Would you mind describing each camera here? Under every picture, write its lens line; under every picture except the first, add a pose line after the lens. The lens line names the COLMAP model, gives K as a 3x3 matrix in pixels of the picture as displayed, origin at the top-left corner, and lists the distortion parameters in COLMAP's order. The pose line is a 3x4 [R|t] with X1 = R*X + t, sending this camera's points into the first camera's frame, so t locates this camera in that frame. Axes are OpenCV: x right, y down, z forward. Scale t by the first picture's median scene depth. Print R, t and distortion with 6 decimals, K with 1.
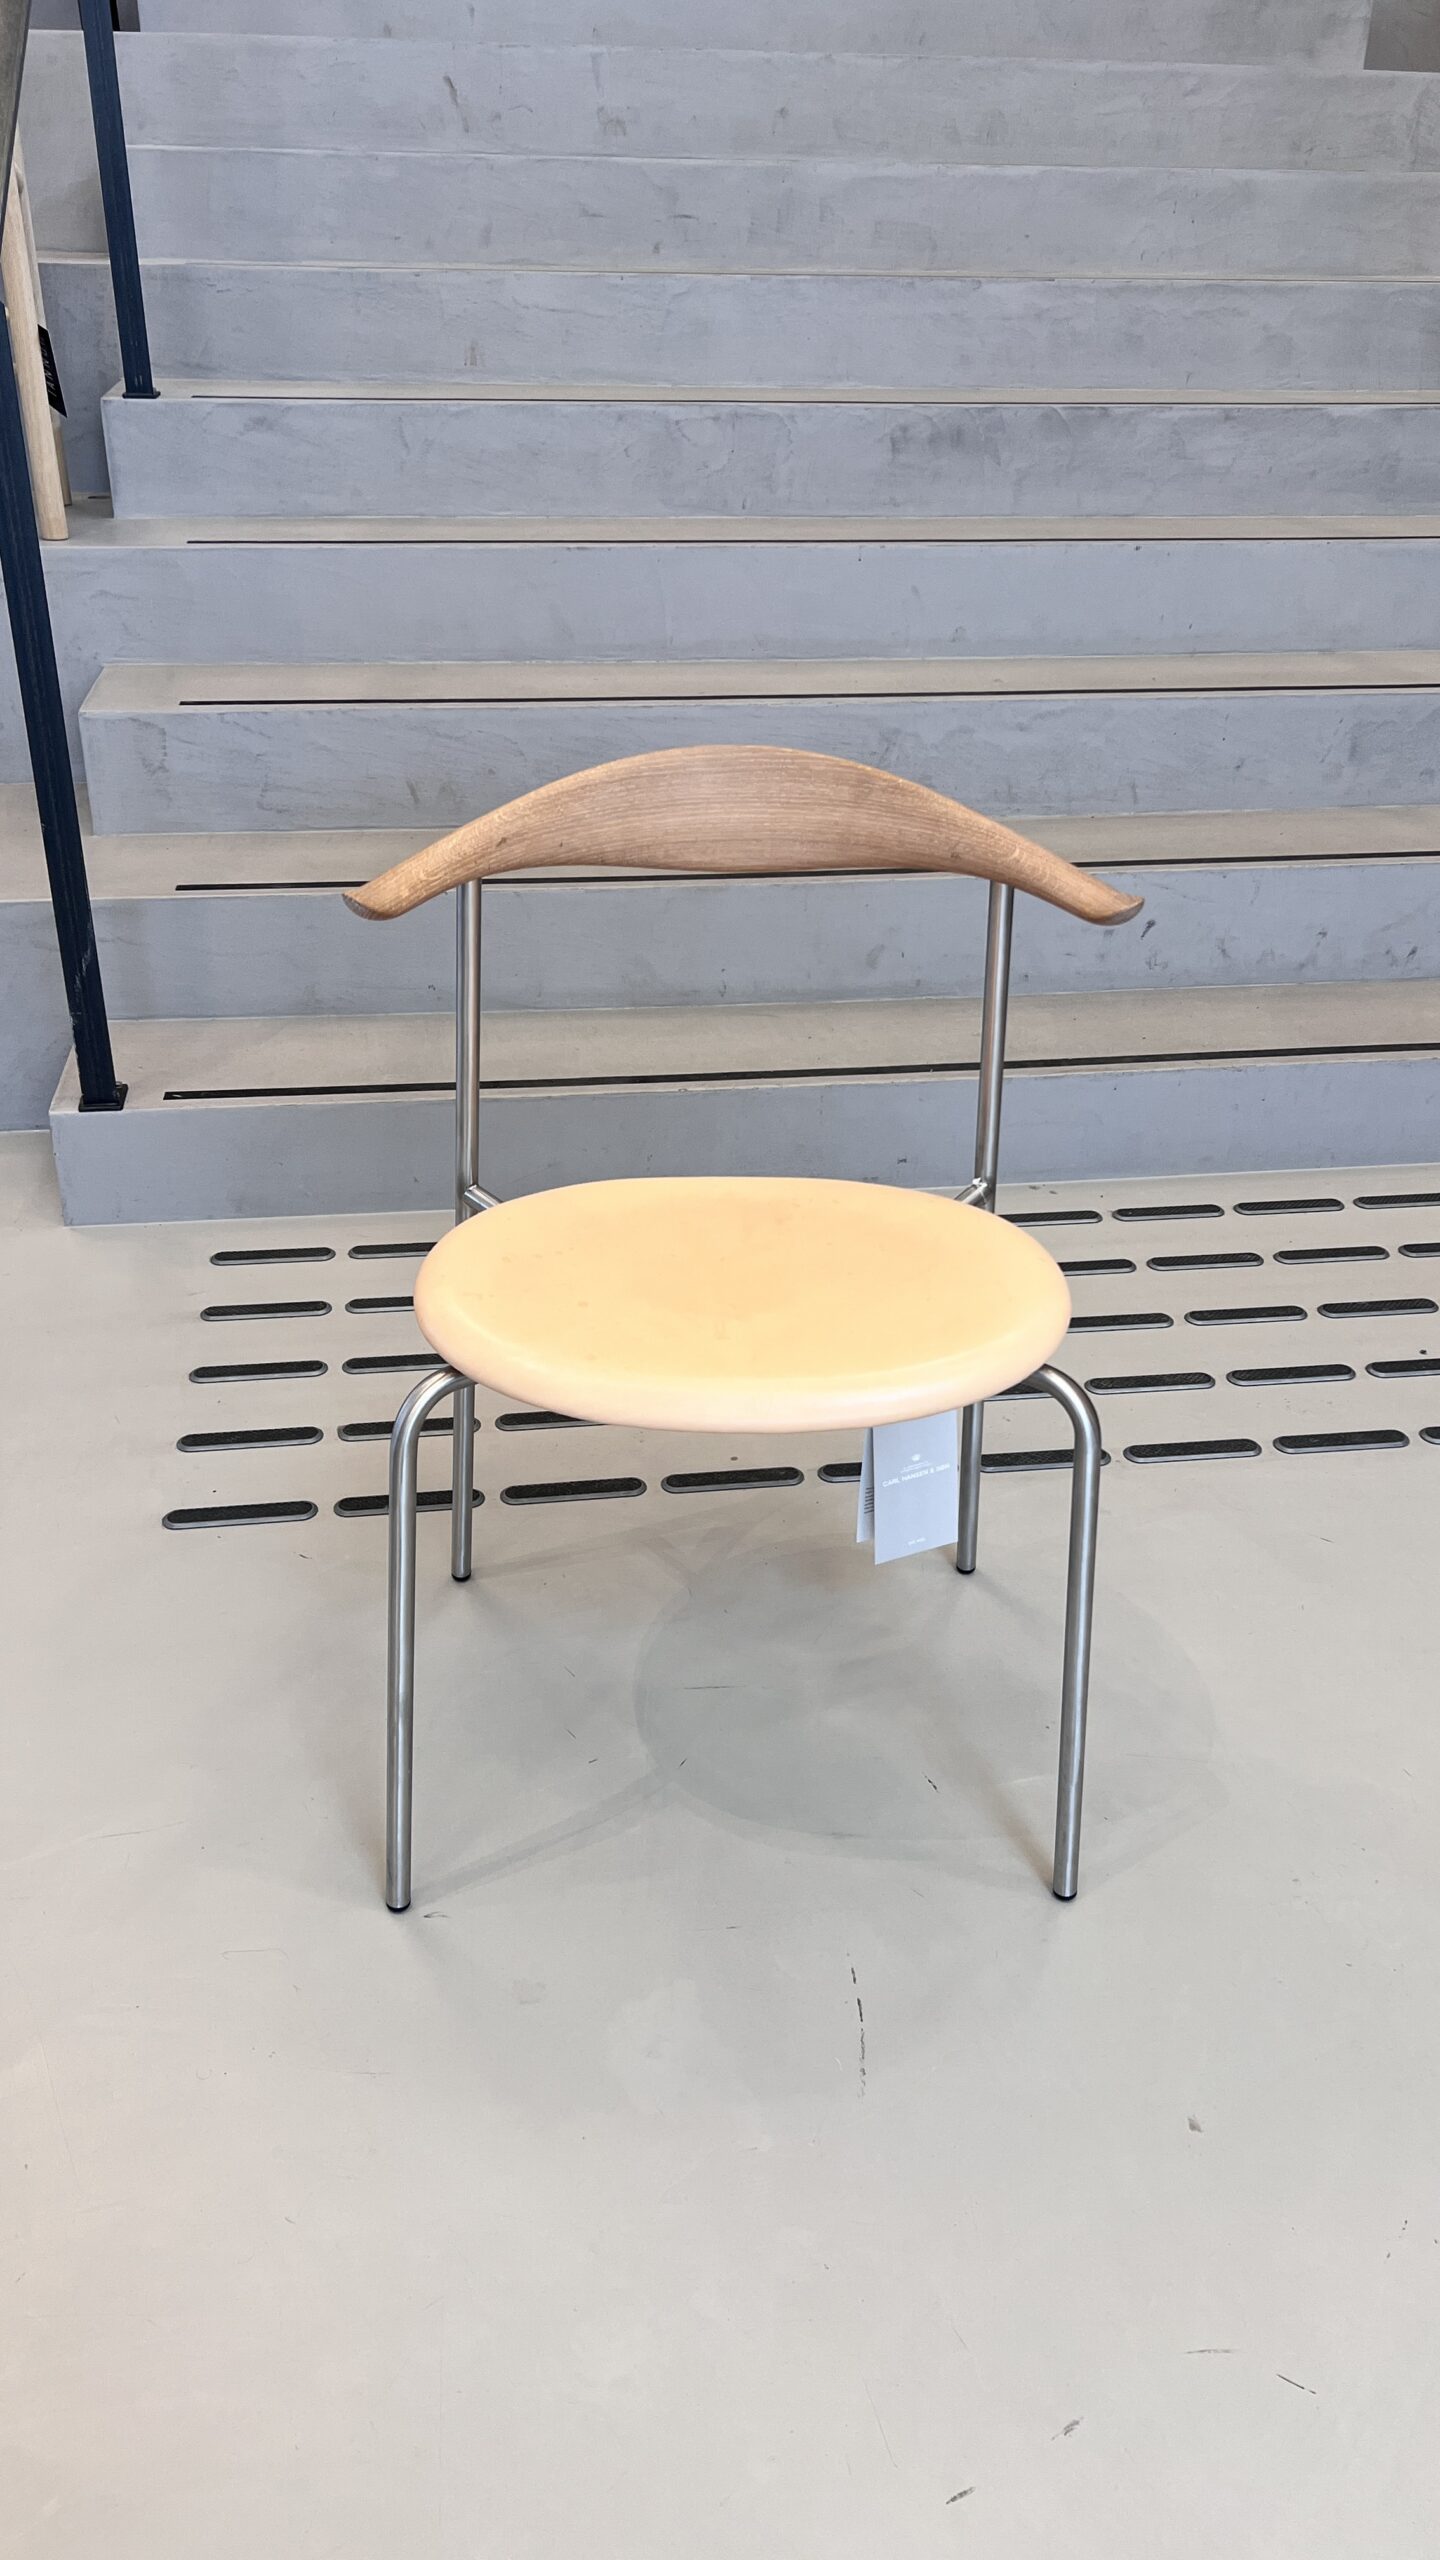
lens RADIAL K [[1939.3, 0, 721.0], [0, 1939.3, 1285.1], [0, 0, 1]] dist [0.052715, -0.064690]
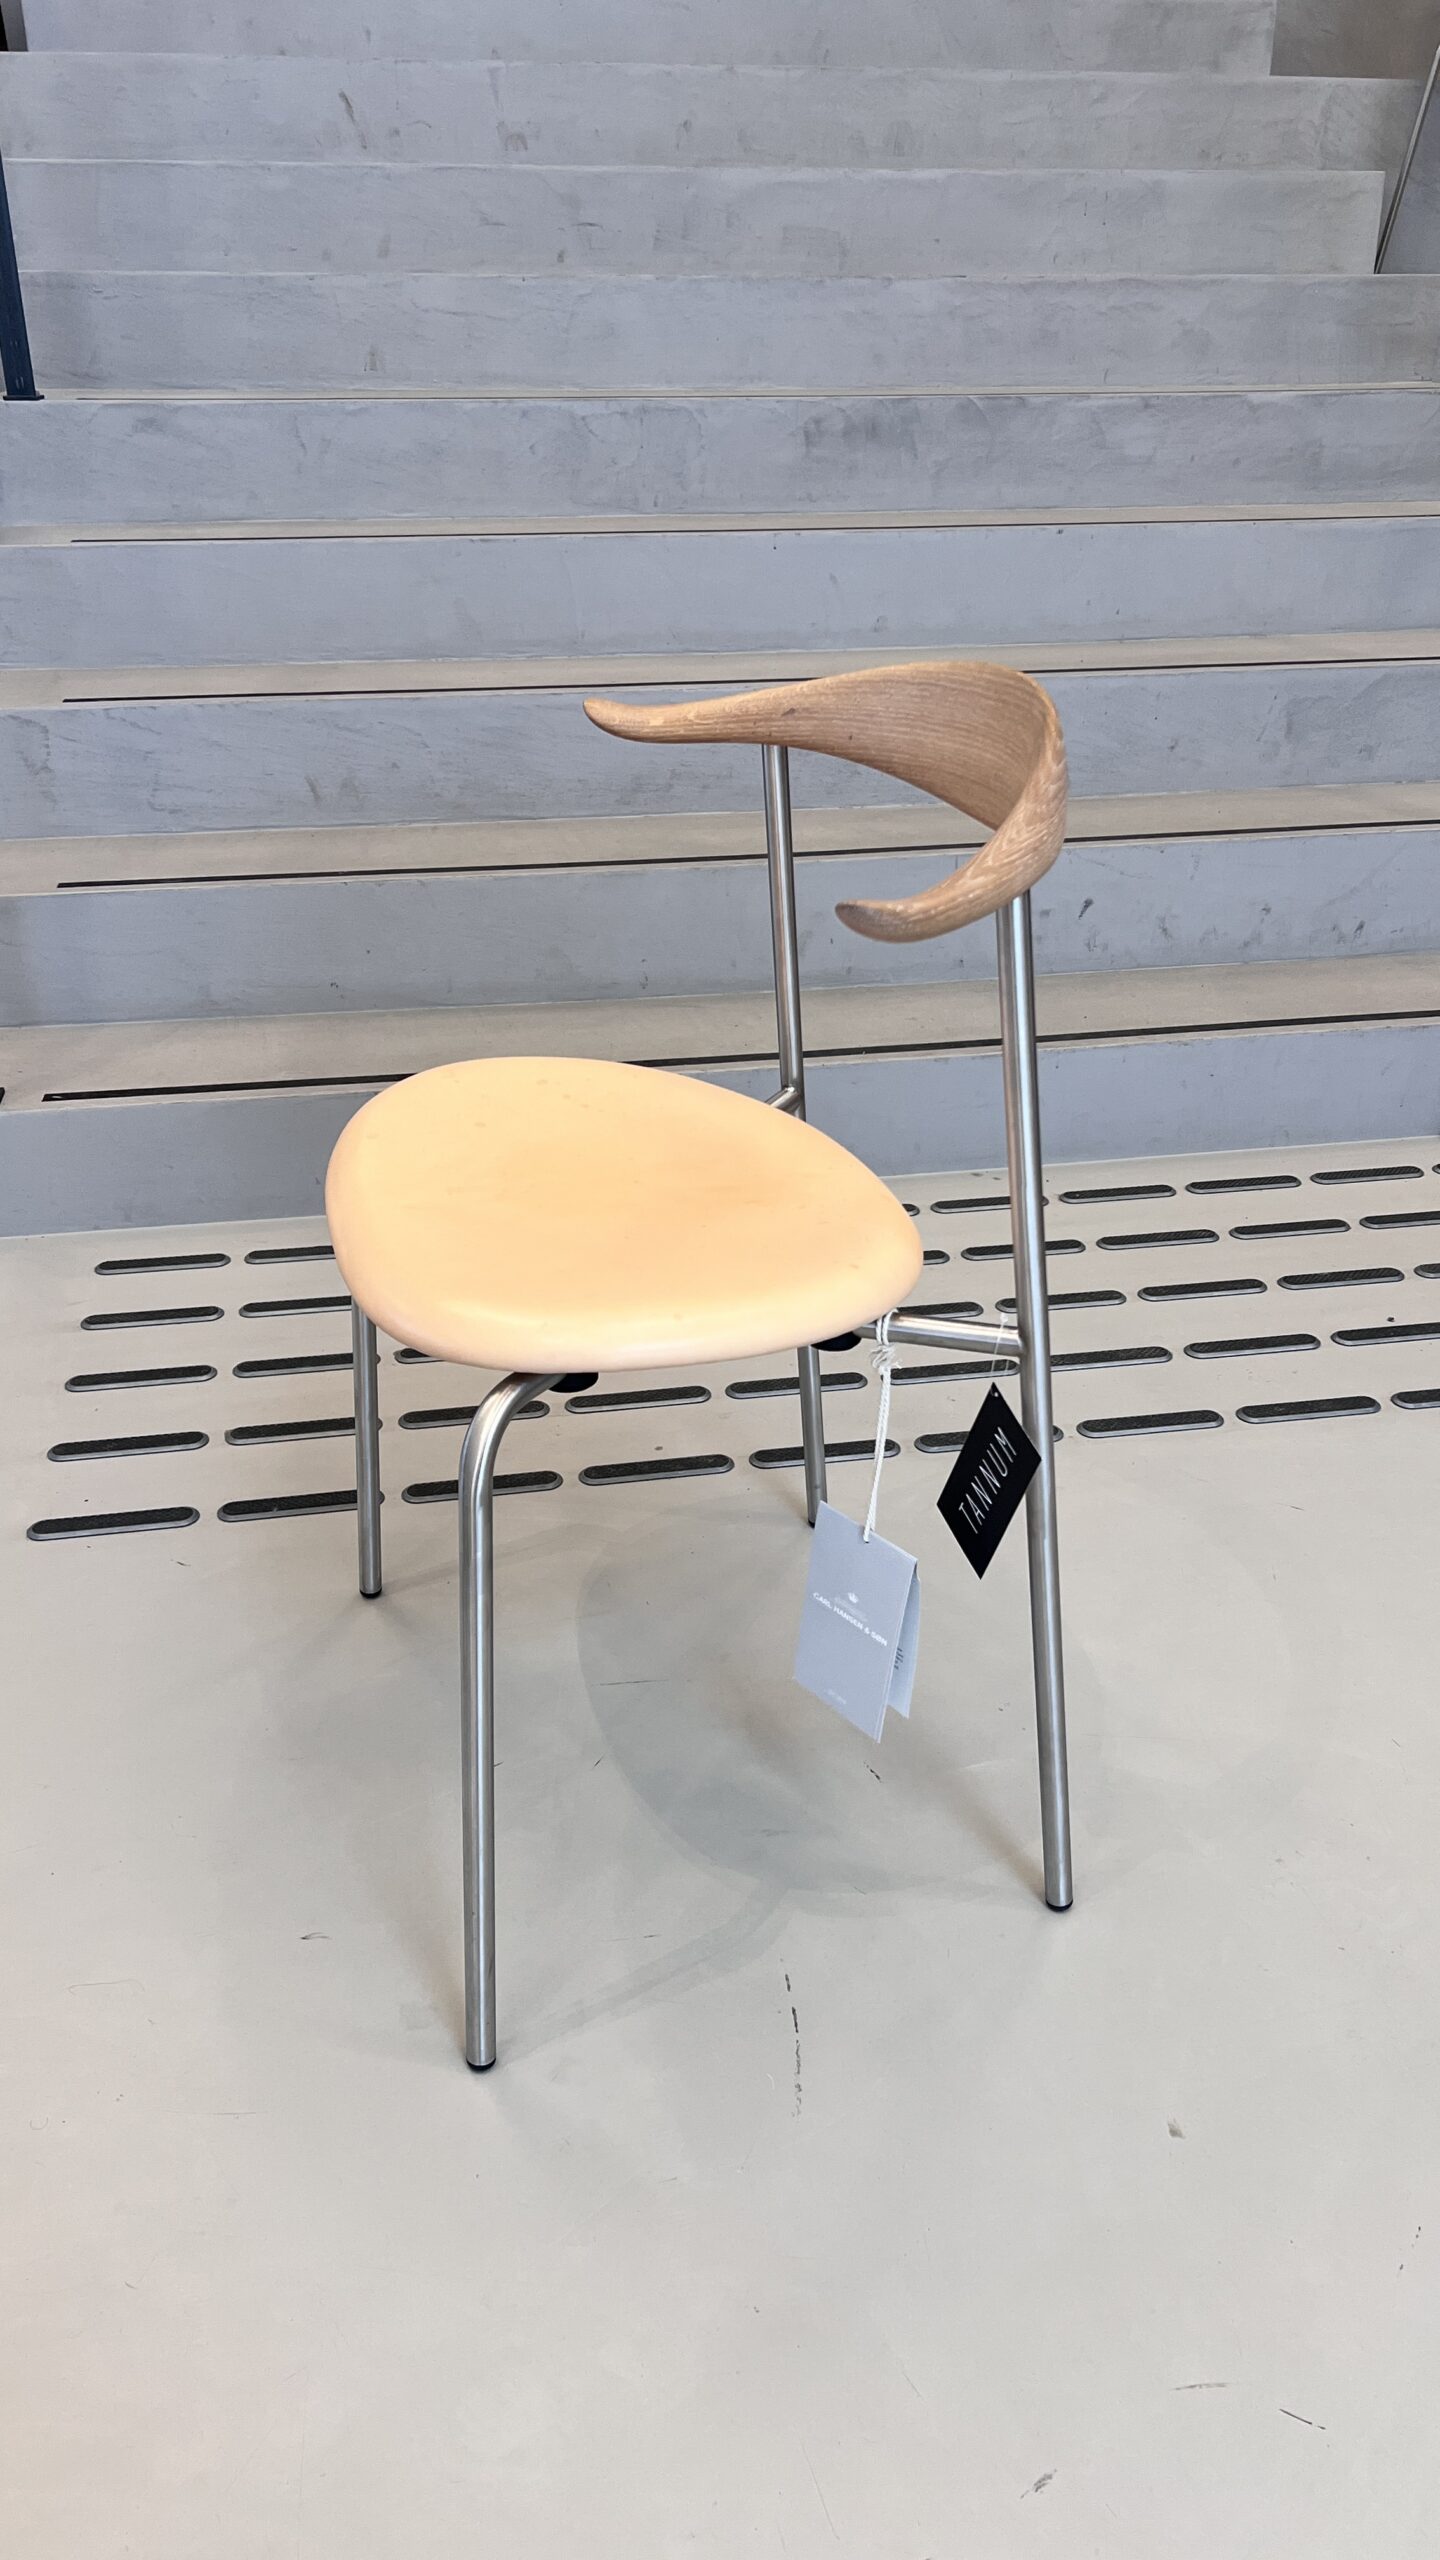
lens RADIAL K [[1939.3, 0, 737.9], [0, 1939.3, 1290.5], [0, 0, 1]] dist [0.052715, -0.064690]
pose [[0.999134, -0.033002, 0.025337, 0.017364], [0.034081, 0.998475, -0.043428, 0.040751], [-0.023865, 0.044254, 0.998735, 0.053746]]
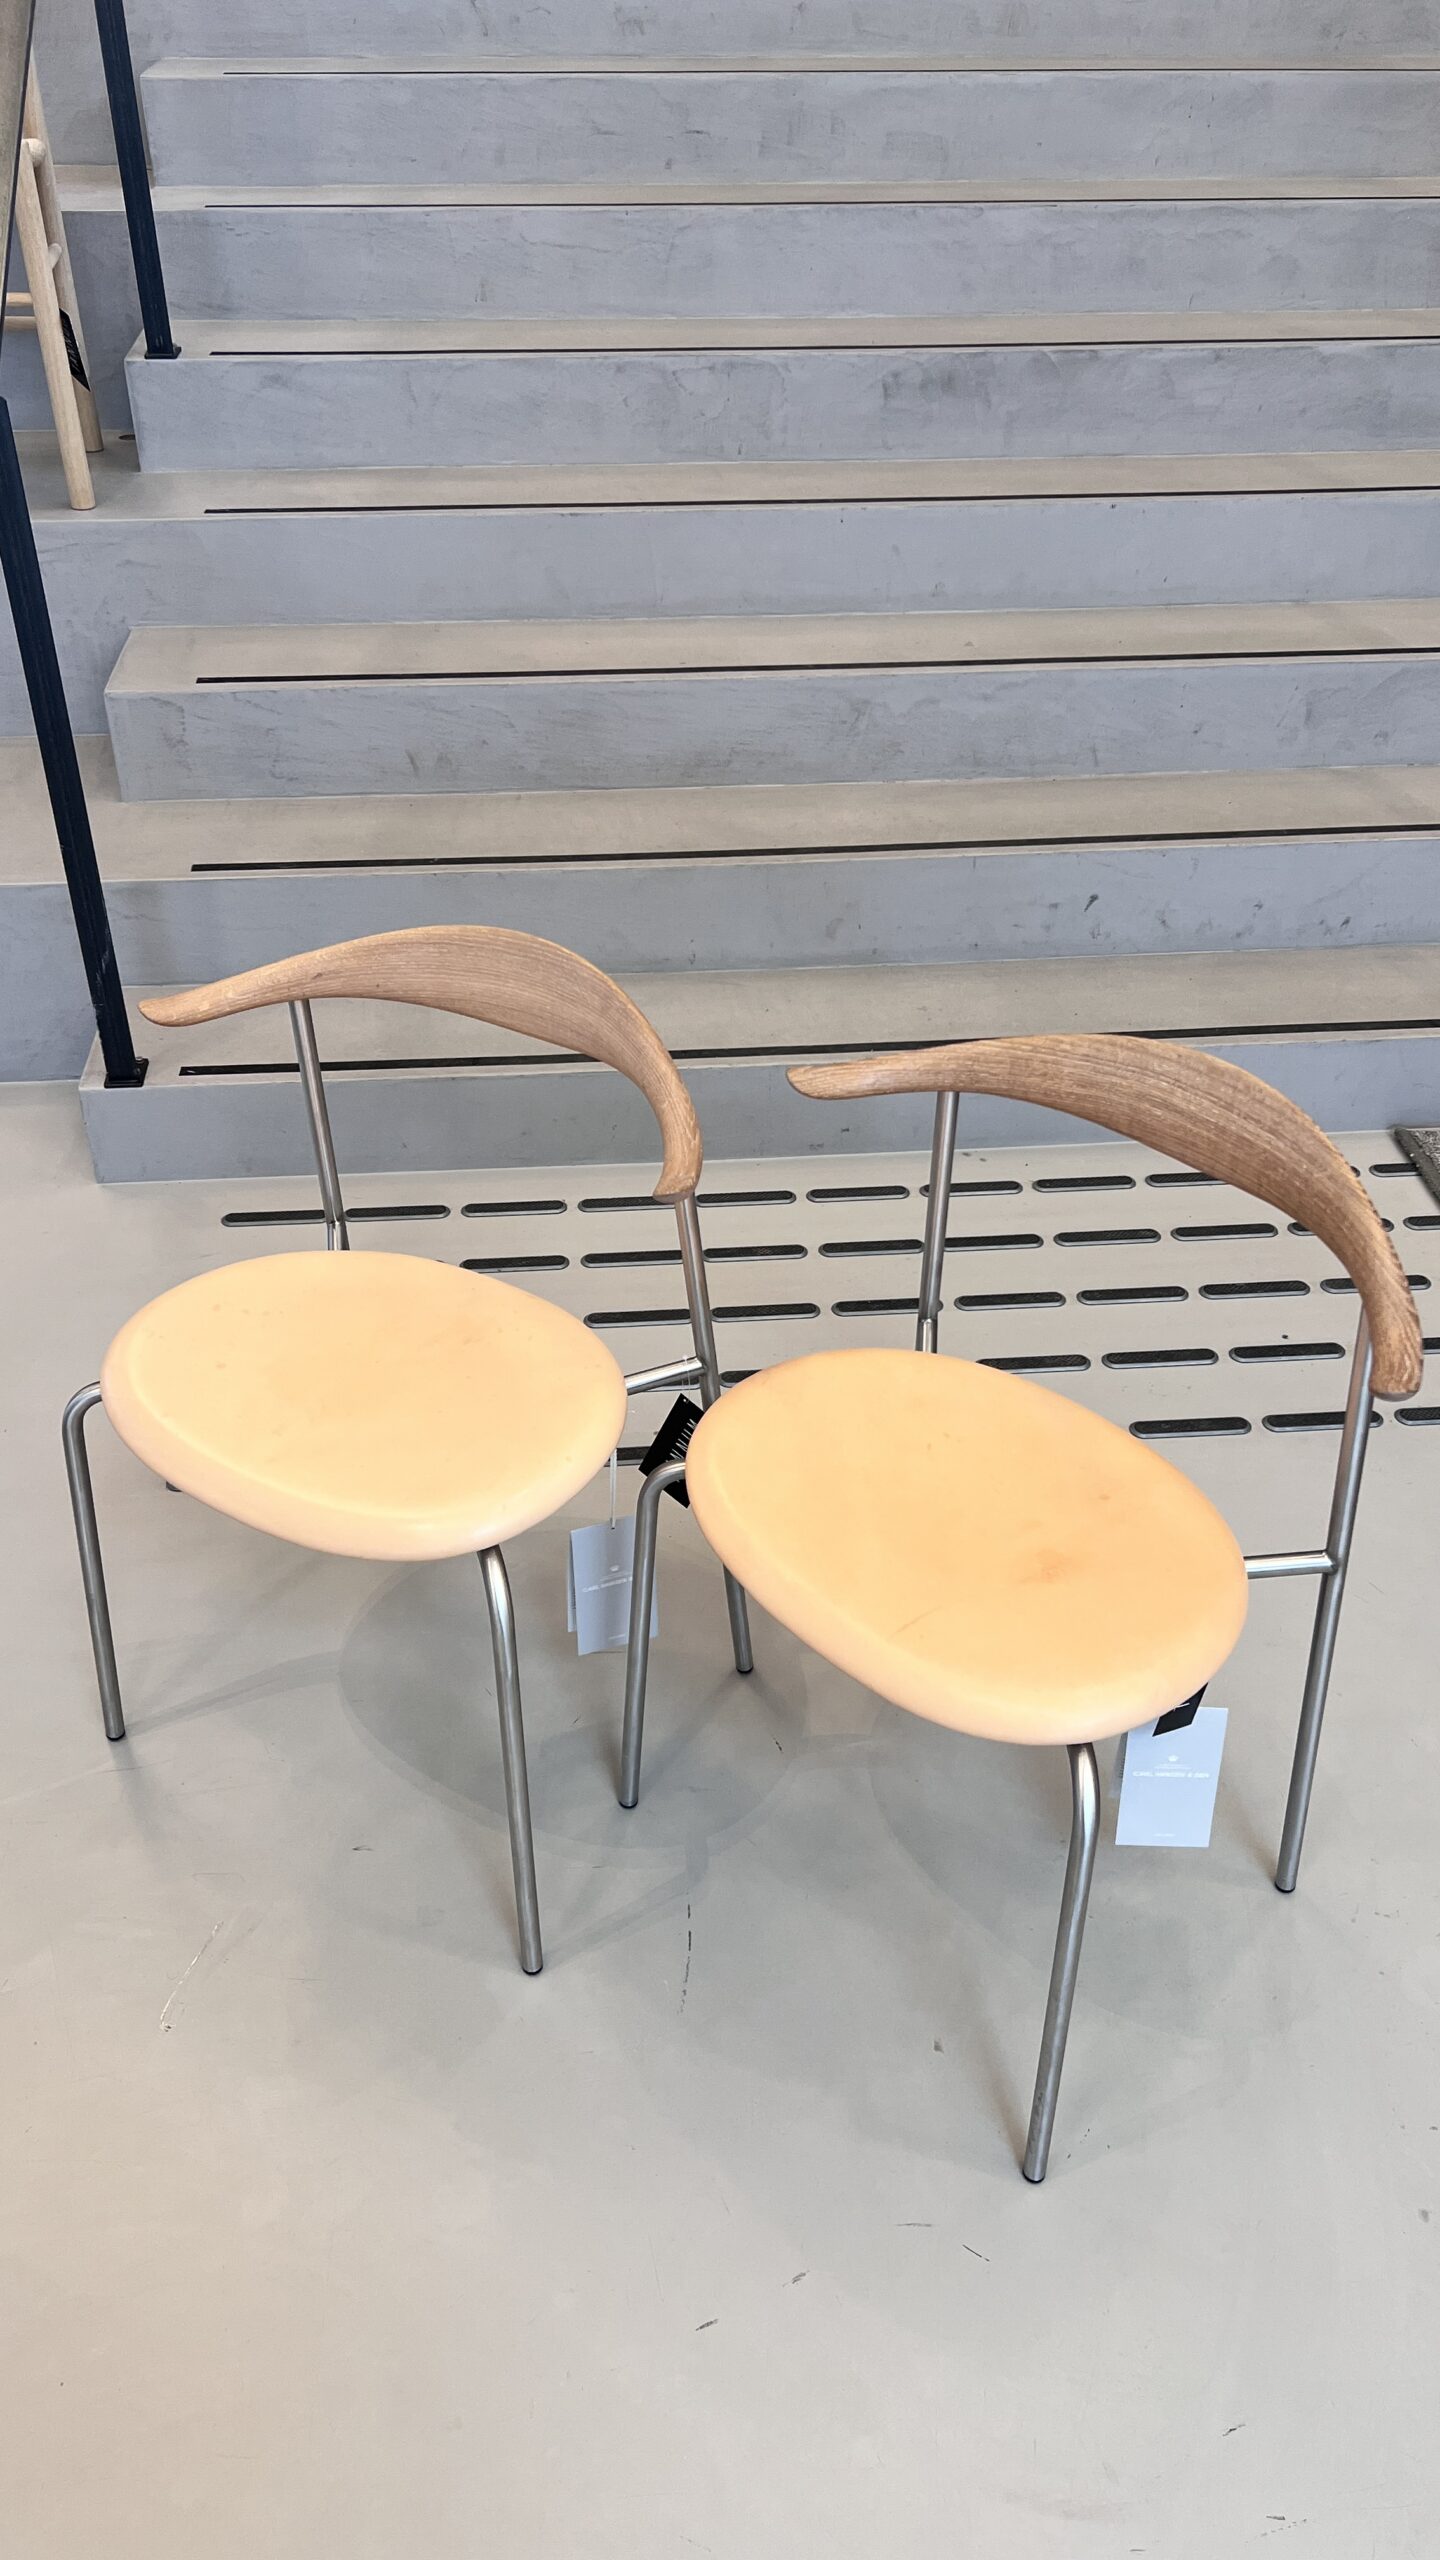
lens RADIAL K [[1939.3, 0, 720.7], [0, 1939.3, 1287.4], [0, 0, 1]] dist [0.052715, -0.064690]
pose [[0.998453, 0.022815, -0.050700, 0.074393], [-0.016079, 0.991449, 0.129497, -0.107615], [0.053221, -0.128482, 0.990283, -0.098261]]
